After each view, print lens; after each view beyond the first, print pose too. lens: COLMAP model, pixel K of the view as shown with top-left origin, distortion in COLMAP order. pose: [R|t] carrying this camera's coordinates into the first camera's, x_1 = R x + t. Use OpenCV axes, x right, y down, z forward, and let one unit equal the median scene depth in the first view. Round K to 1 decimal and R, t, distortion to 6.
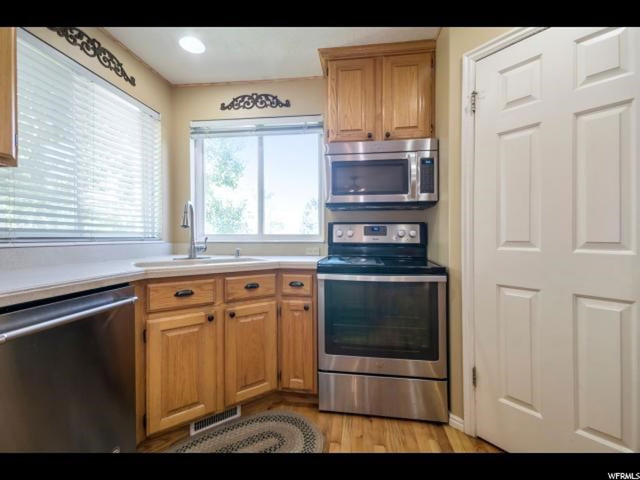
lens RADIAL K [[285.9, 0, 317.0], [0, 285.9, 242.4], [0, 0, 1]] dist [0.021269, -0.008577]
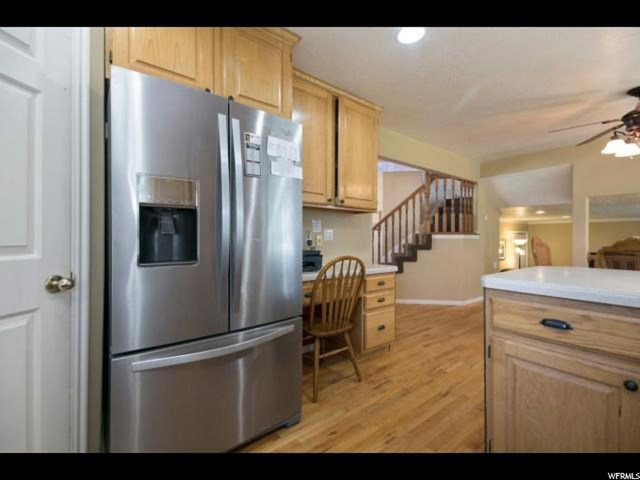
lens RADIAL K [[285.9, 0, 326.3], [0, 285.9, 238.3], [0, 0, 1]] dist [0.021269, -0.008577]
pose [[-0.717676, 0.002383, 0.696373, -0.131156], [0.013702, 0.999849, 0.010700, -0.010956], [-0.696242, 0.017221, -0.717600, 0.604607]]
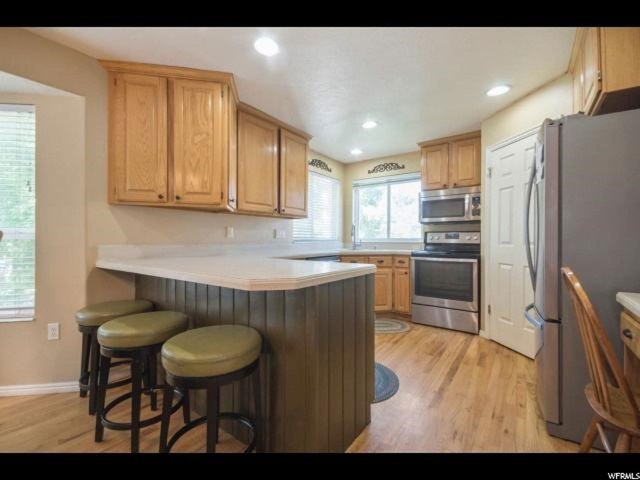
lens RADIAL K [[285.9, 0, 319.4], [0, 285.9, 242.4], [0, 0, 1]] dist [0.021269, -0.008577]
pose [[0.881875, 0.004605, -0.471461, 0.391988], [-0.008923, 0.999936, -0.006924, 0.021655], [0.471399, 0.010313, 0.881860, -1.157570]]
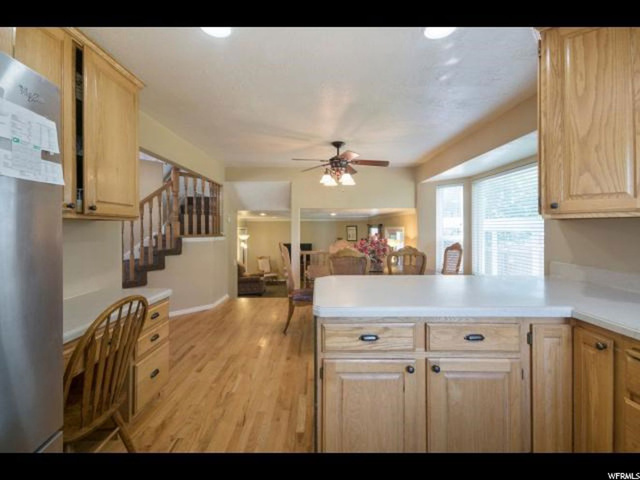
lens RADIAL K [[285.9, 0, 323.2], [0, 285.9, 229.0], [0, 0, 1]] dist [0.021269, -0.008577]
pose [[-0.988894, 0.000662, -0.148619, 0.186724], [-0.002726, 0.999741, 0.022591, -0.130091], [0.148596, 0.022745, -0.988636, 0.581826]]
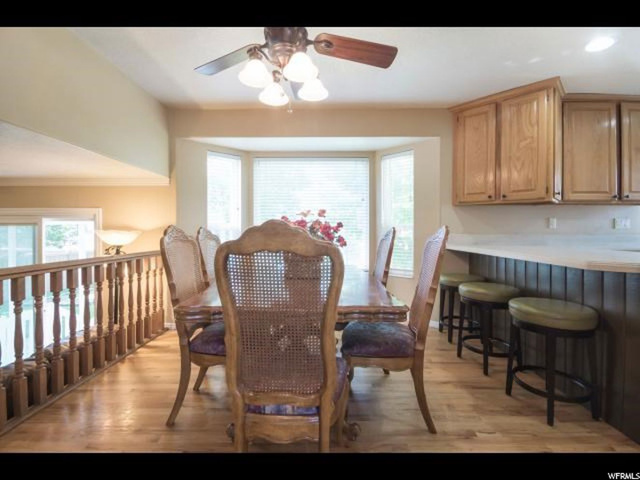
lens RADIAL K [[285.9, 0, 334.8], [0, 285.9, 230.9], [0, 0, 1]] dist [0.021269, -0.008577]
pose [[0.158281, -0.003444, -0.987388, 0.652781], [-0.018882, 0.999800, -0.006515, 0.039338], [0.987214, 0.019675, 0.158185, -1.502368]]
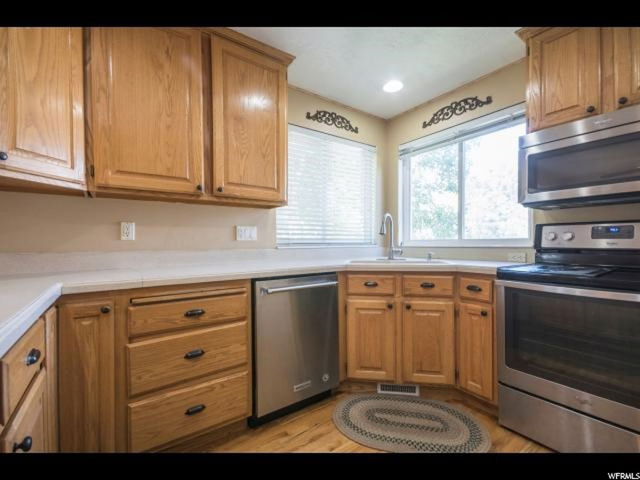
lens RADIAL K [[285.9, 0, 319.9], [0, 285.9, 249.7], [0, 0, 1]] dist [0.021269, -0.008577]
pose [[0.685149, 0.010038, -0.728334, 0.289090], [-0.005676, 0.999948, 0.008442, 0.005648], [0.728381, -0.001650, 0.685170, -0.080329]]
